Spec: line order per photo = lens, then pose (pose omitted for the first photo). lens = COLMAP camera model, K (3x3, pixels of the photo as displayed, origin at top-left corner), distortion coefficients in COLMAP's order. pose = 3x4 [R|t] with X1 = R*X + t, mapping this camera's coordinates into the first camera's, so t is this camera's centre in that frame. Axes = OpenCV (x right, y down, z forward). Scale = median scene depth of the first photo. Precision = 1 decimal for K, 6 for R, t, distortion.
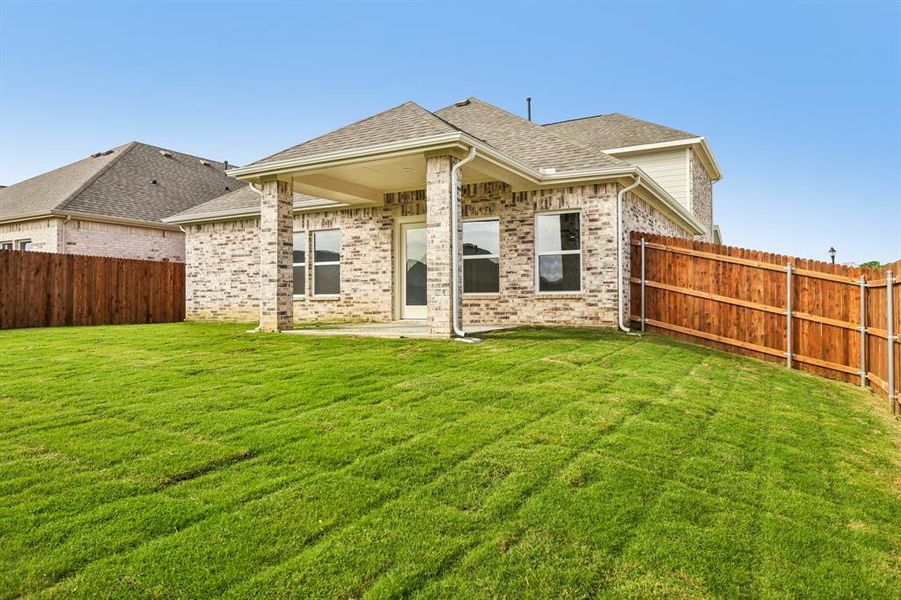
lens RADIAL K [[465.5, 0, 450.4], [0, 465.5, 298.5], [0, 0, 1]] dist [0.000225, -0.000071]
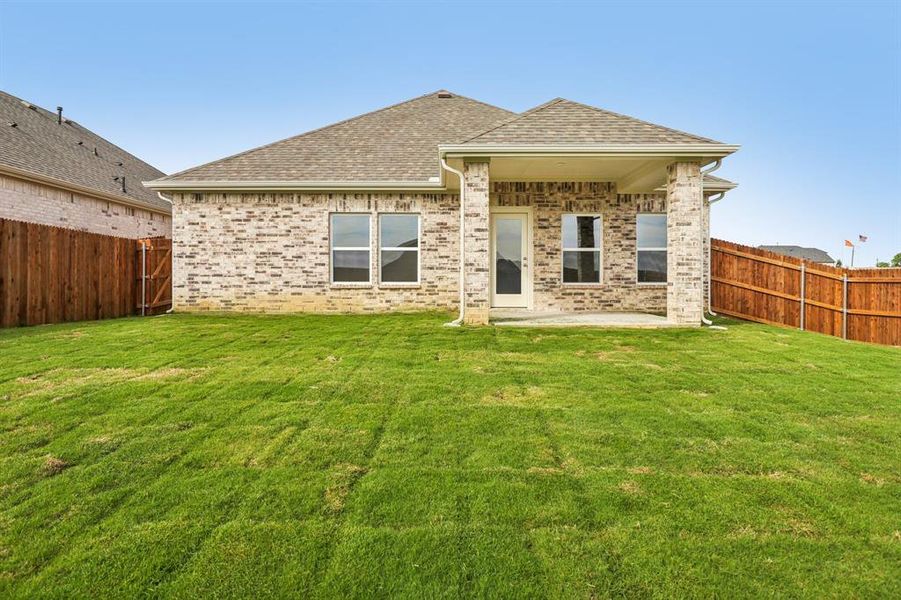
lens RADIAL K [[443.1, 0, 437.8], [0, 443.1, 282.5], [0, 0, 1]] dist [-0.000148, -0.000493]
pose [[0.918294, 0.006175, 0.395851, -0.574711], [-0.007107, 0.999974, 0.000890, -0.009652], [-0.395835, -0.003631, 0.918314, 0.157831]]
